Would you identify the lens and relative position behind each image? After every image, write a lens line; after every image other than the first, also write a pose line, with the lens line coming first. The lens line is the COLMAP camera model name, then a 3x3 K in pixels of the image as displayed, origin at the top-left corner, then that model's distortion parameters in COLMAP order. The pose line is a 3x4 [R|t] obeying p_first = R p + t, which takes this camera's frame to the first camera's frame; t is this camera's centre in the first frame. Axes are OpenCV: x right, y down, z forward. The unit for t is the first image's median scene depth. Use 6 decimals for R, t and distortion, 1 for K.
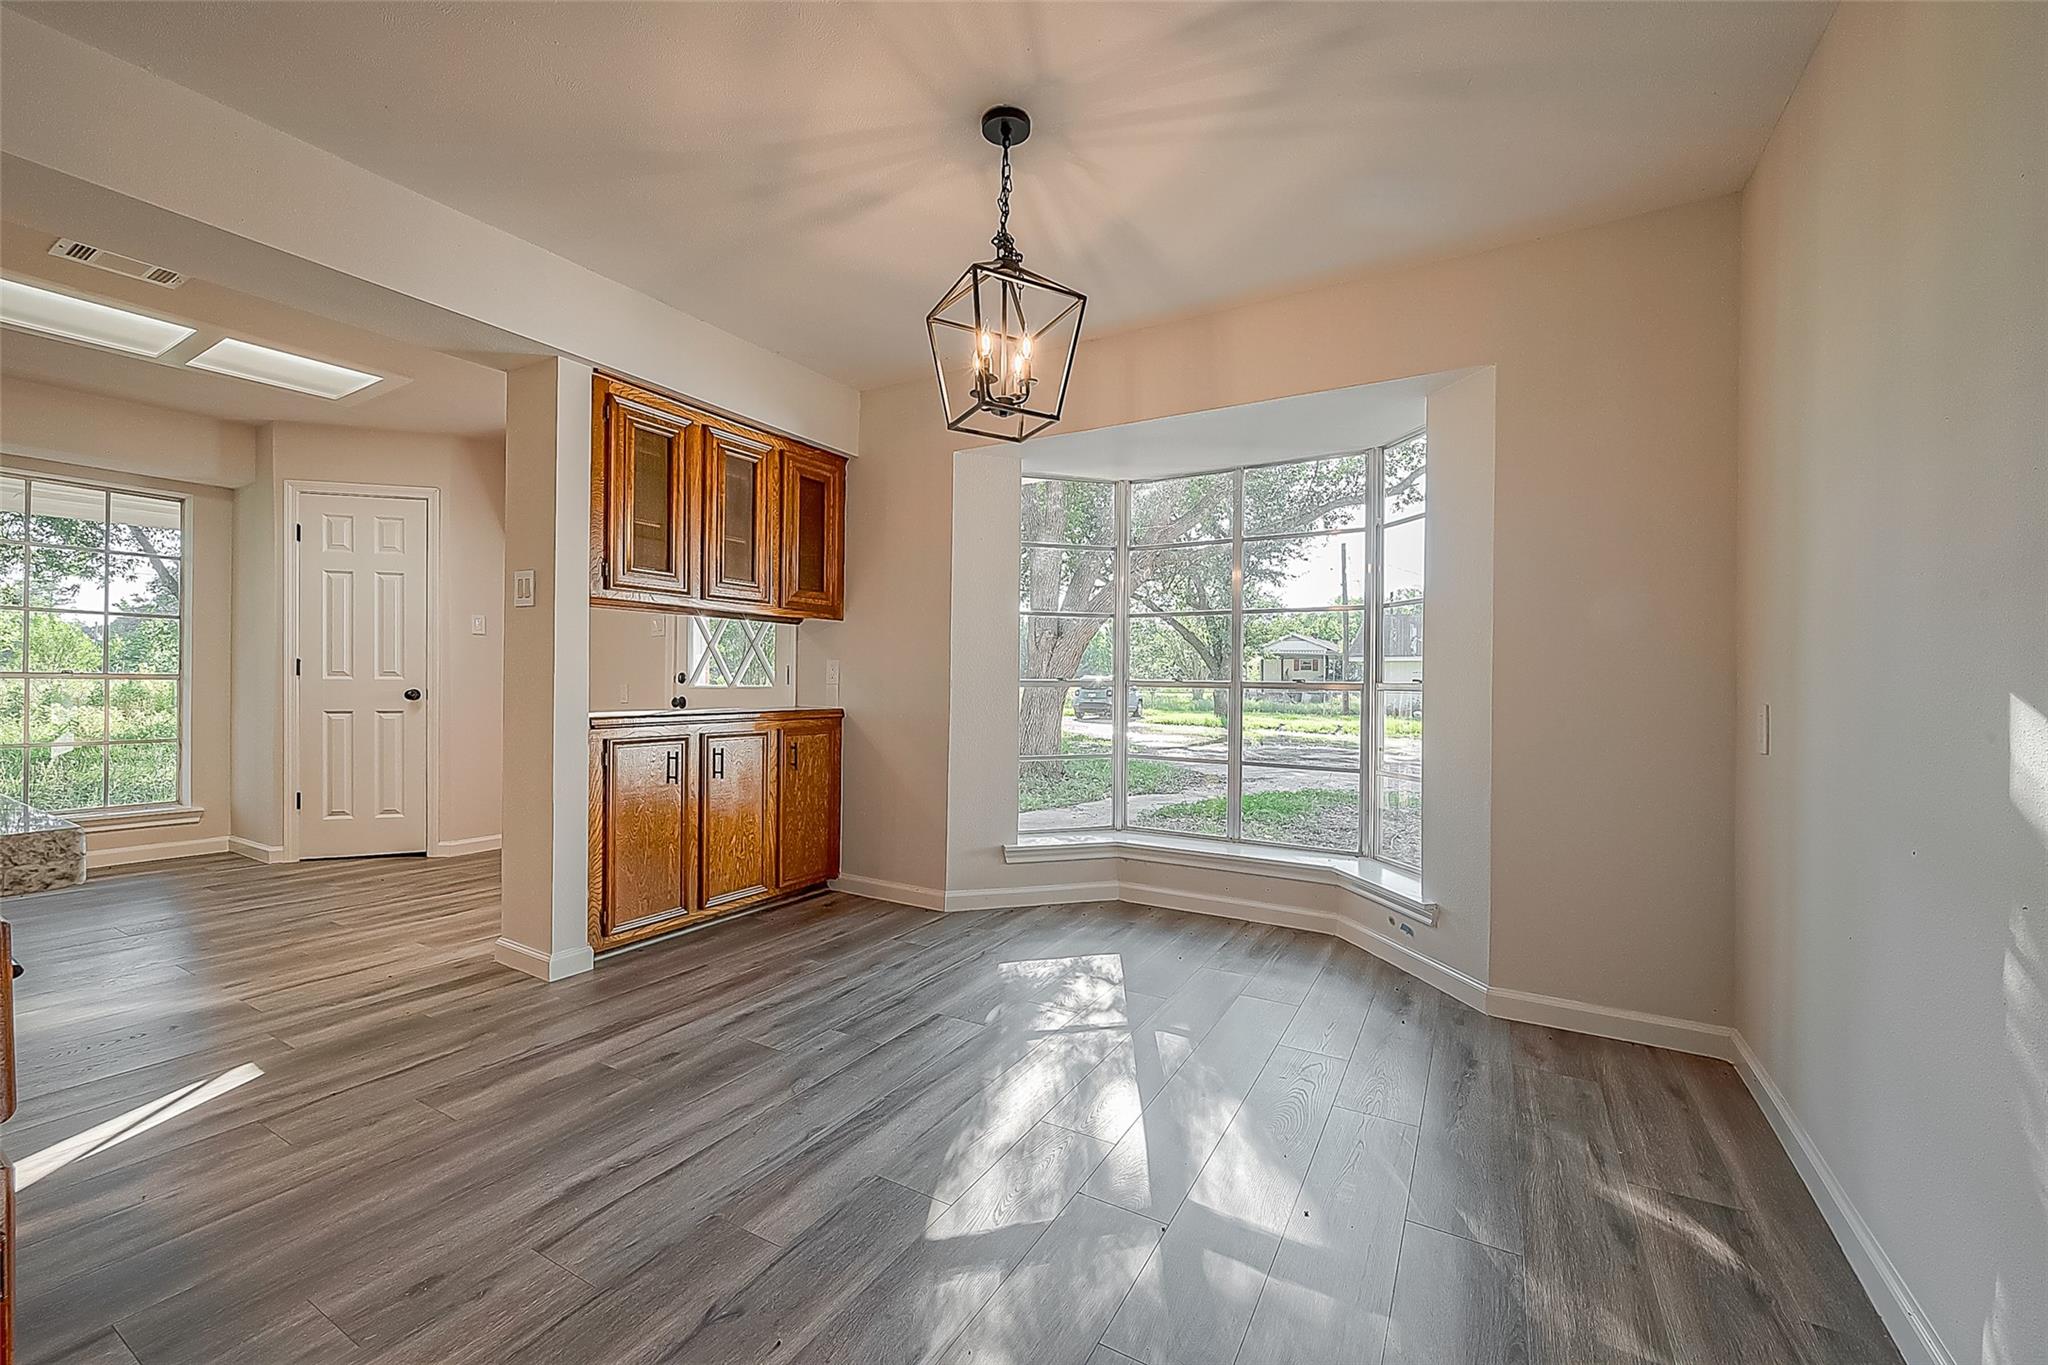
lens RADIAL K [[804.3, 0, 1035.4], [0, 804.3, 681.2], [0, 0, 1]] dist [-0.000375, -0.000986]
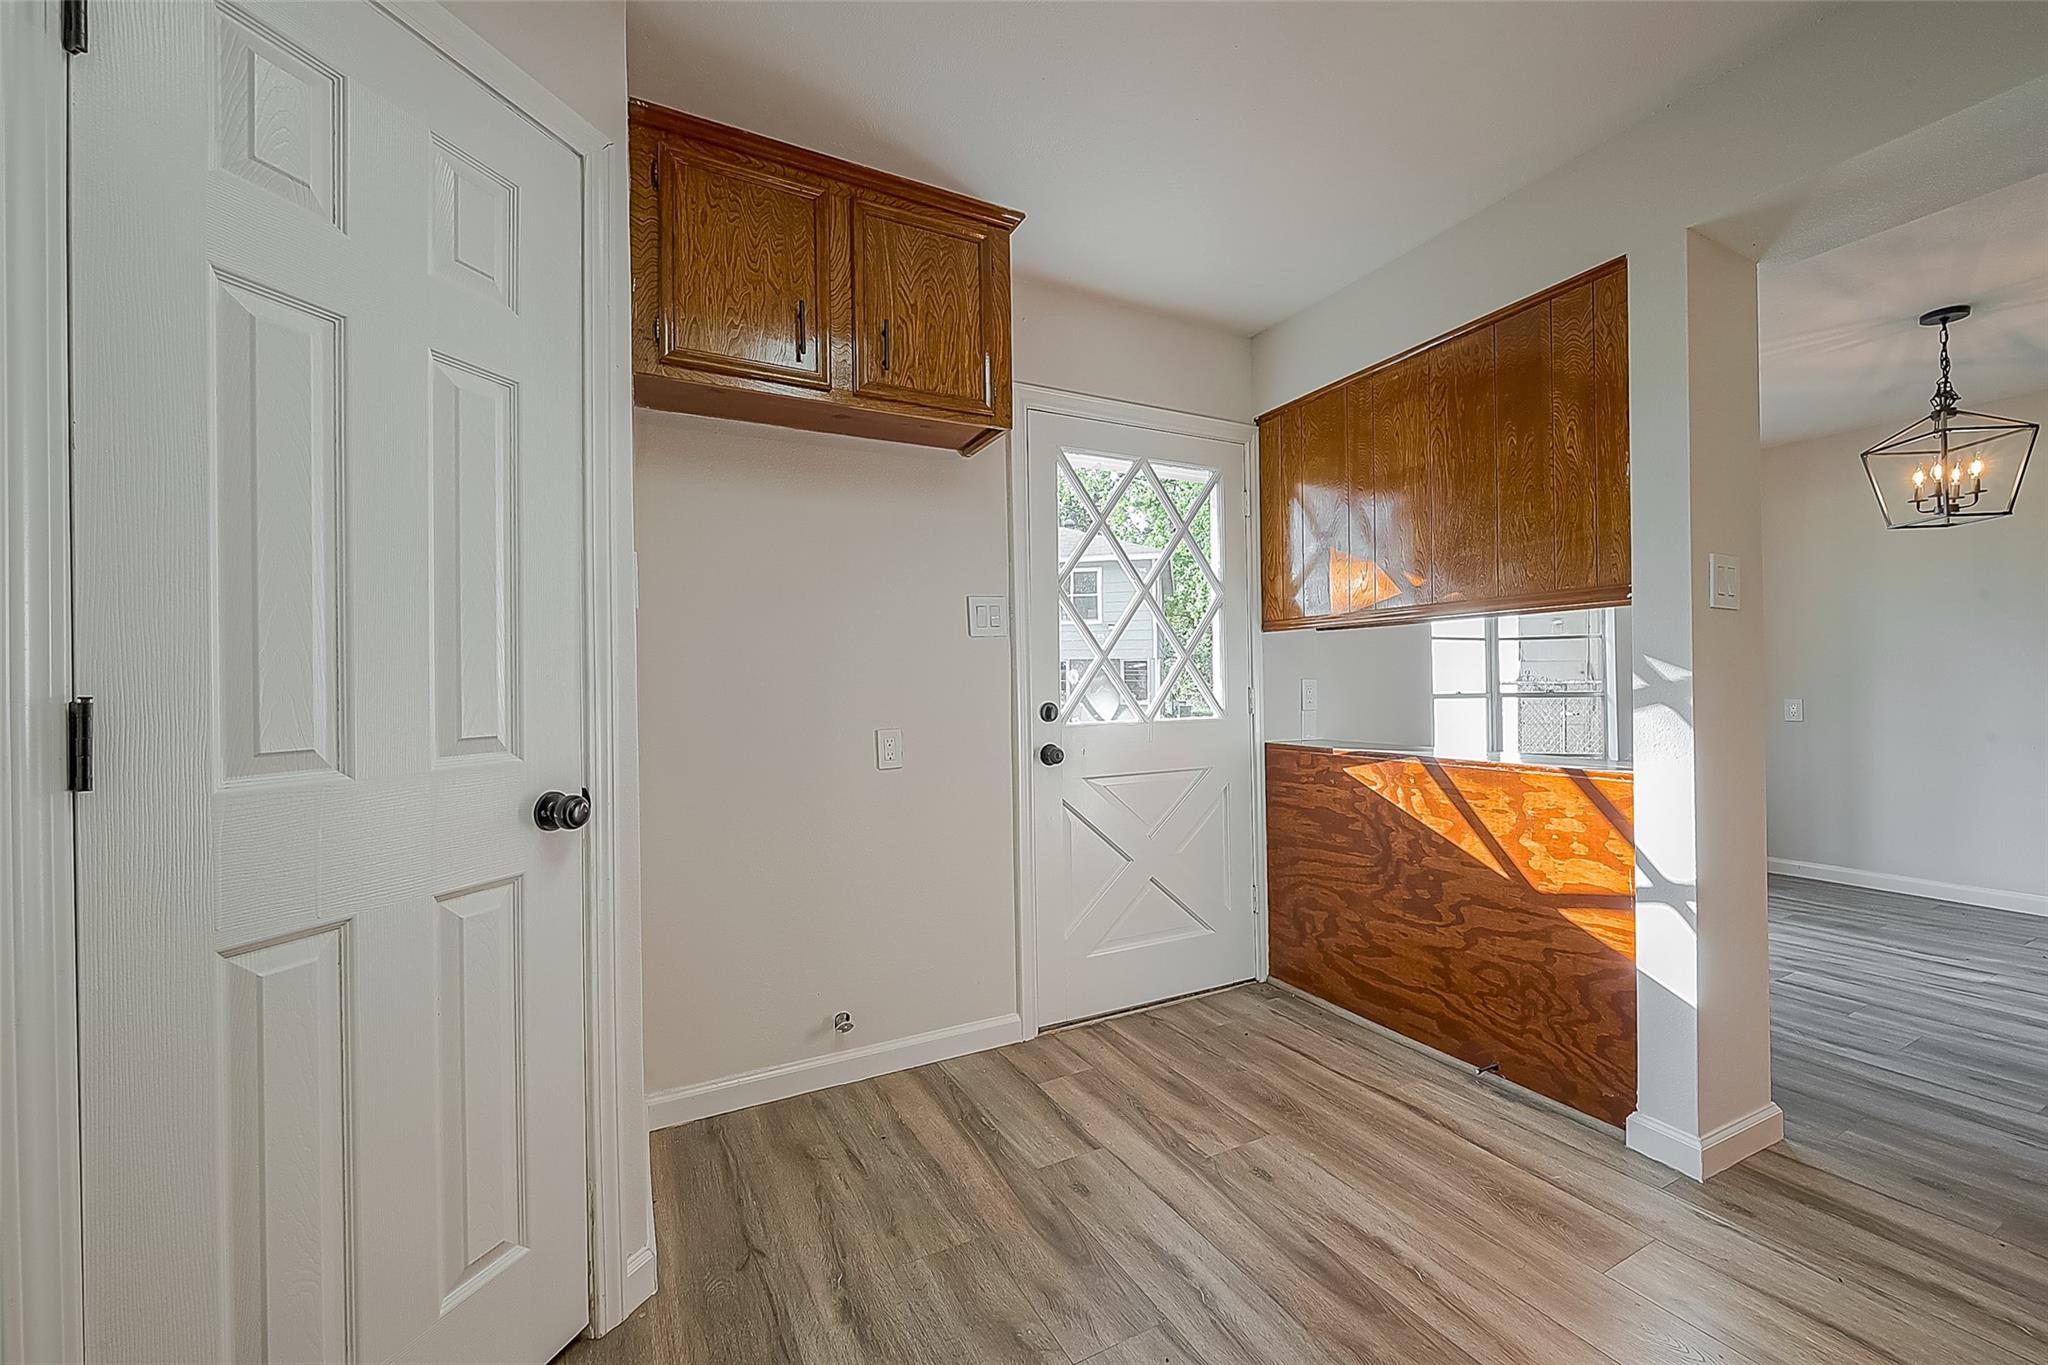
lens RADIAL K [[809.9, 0, 1034.1], [0, 809.9, 686.8], [0, 0, 1]] dist [0.000835, 0.000156]
pose [[0.529372, -0.016739, 0.848225, -1.329099], [0.016689, 0.999817, 0.009316, -0.039181], [-0.848226, 0.009224, 0.529555, 1.002638]]
